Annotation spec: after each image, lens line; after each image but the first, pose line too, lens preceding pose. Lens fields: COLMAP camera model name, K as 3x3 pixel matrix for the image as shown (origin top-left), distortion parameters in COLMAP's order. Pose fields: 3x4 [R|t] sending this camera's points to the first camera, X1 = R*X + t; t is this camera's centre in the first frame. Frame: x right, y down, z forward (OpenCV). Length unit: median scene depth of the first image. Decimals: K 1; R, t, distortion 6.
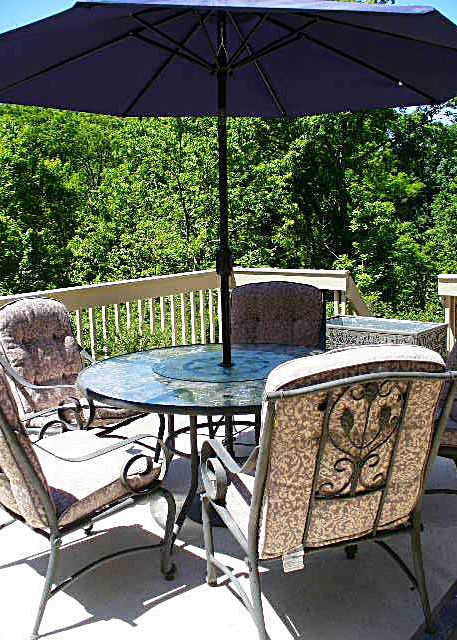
lens RADIAL K [[734.8, 0, 228.5], [0, 734.8, 320.0], [0, 0, 1]] dist [-0.243465, 0.330189]
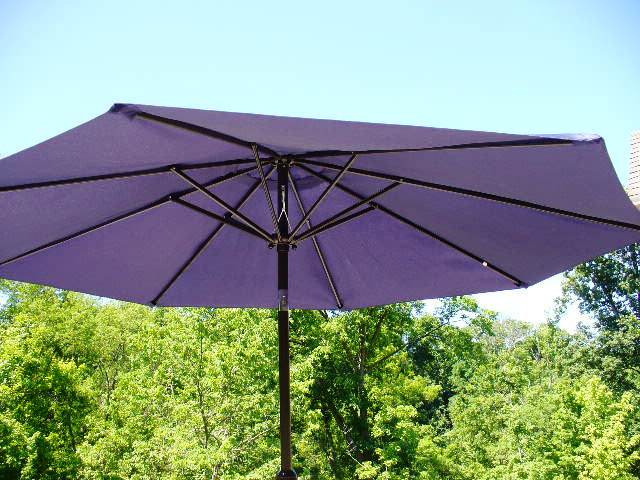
lens RADIAL K [[738.0, 0, 318.0], [0, 738.0, 243.6], [0, 0, 1]] dist [-0.293670, 0.478464]
pose [[0.995023, 0.013054, 0.098784, -0.035398], [0.024866, 0.927486, -0.373031, -0.023684], [-0.096490, 0.373631, 0.922545, 0.154122]]
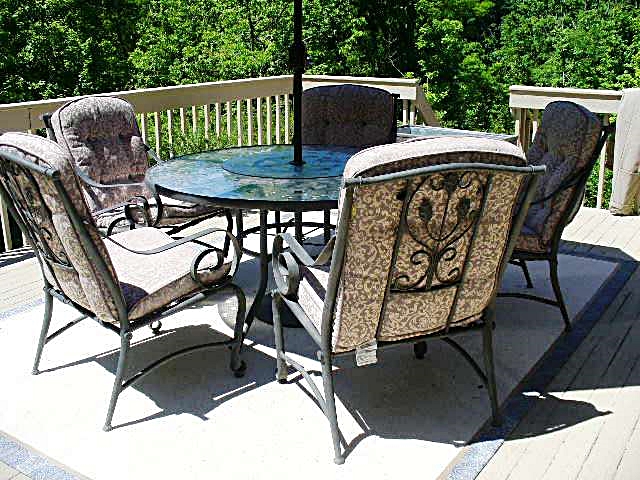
lens RADIAL K [[738.0, 0, 318.0], [0, 738.0, 243.6], [0, 0, 1]] dist [-0.293670, 0.478464]
pose [[0.999130, 0.013365, 0.039497, -0.011870], [-0.018869, 0.989621, 0.142459, 0.025012], [-0.037183, -0.143080, 0.989012, 0.012452]]
